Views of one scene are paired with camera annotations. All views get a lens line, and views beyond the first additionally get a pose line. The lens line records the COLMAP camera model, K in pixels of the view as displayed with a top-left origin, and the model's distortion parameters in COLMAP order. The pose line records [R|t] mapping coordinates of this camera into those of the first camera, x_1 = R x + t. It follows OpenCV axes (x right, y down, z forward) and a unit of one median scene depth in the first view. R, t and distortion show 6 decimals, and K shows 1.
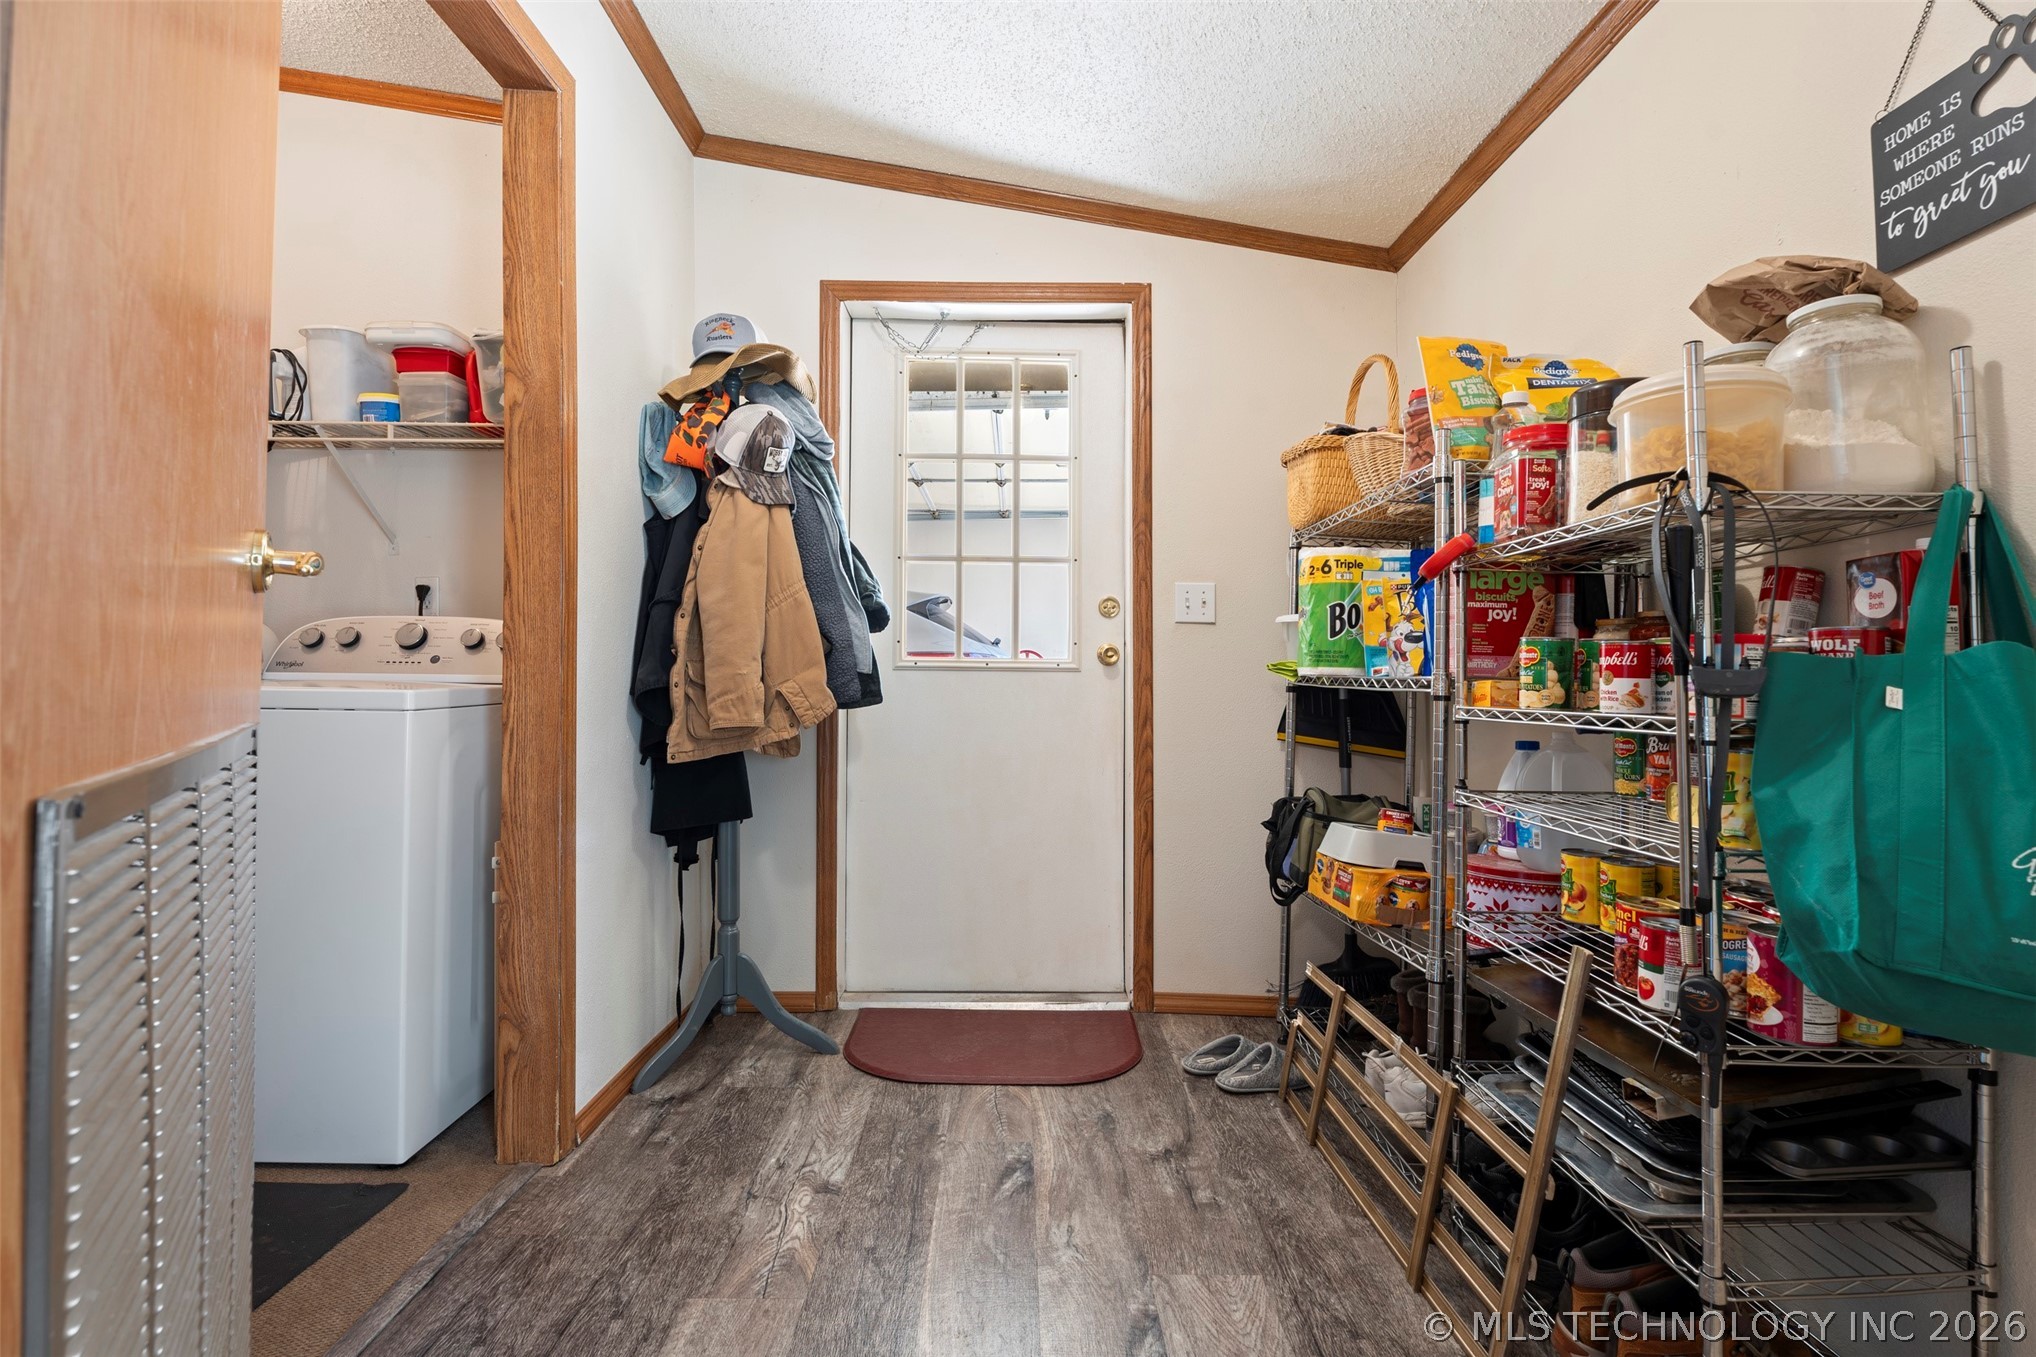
lens RADIAL K [[948.3, 0, 1018.0], [0, 948.3, 678.5], [0, 0, 1]] dist [0.000816, -0.000126]
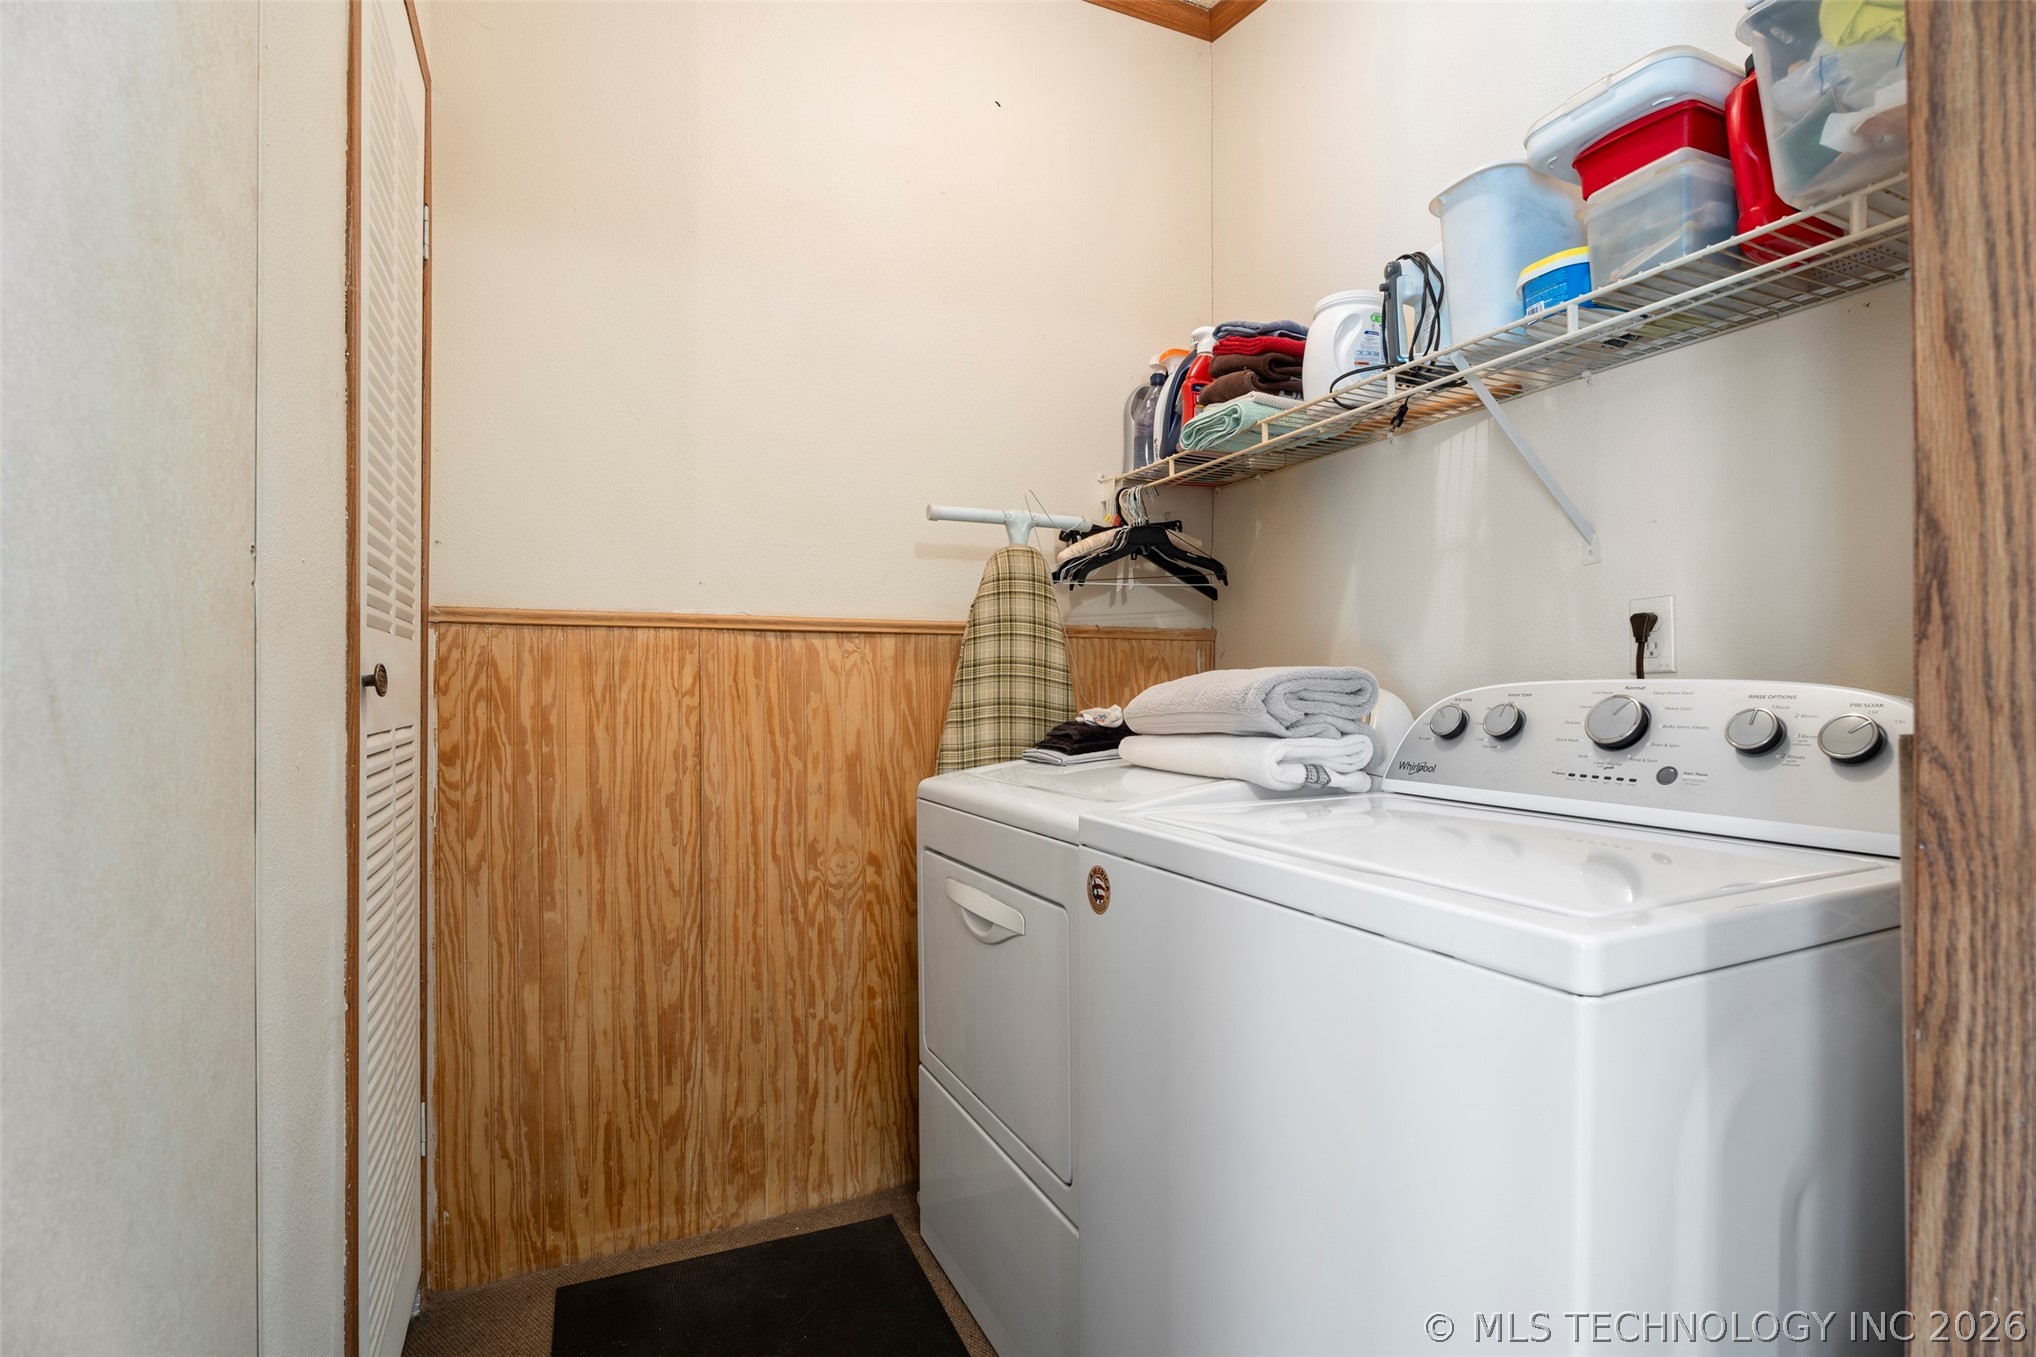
lens RADIAL K [[979.0, 0, 1018.0], [0, 979.0, 678.5], [0, 0, 1]] dist [-0.005362, -0.001278]
pose [[0.414641, -0.019211, -0.909782, -0.311003], [-0.003976, 0.999729, -0.022923, -0.054245], [0.909977, 0.013122, 0.414452, 0.512793]]
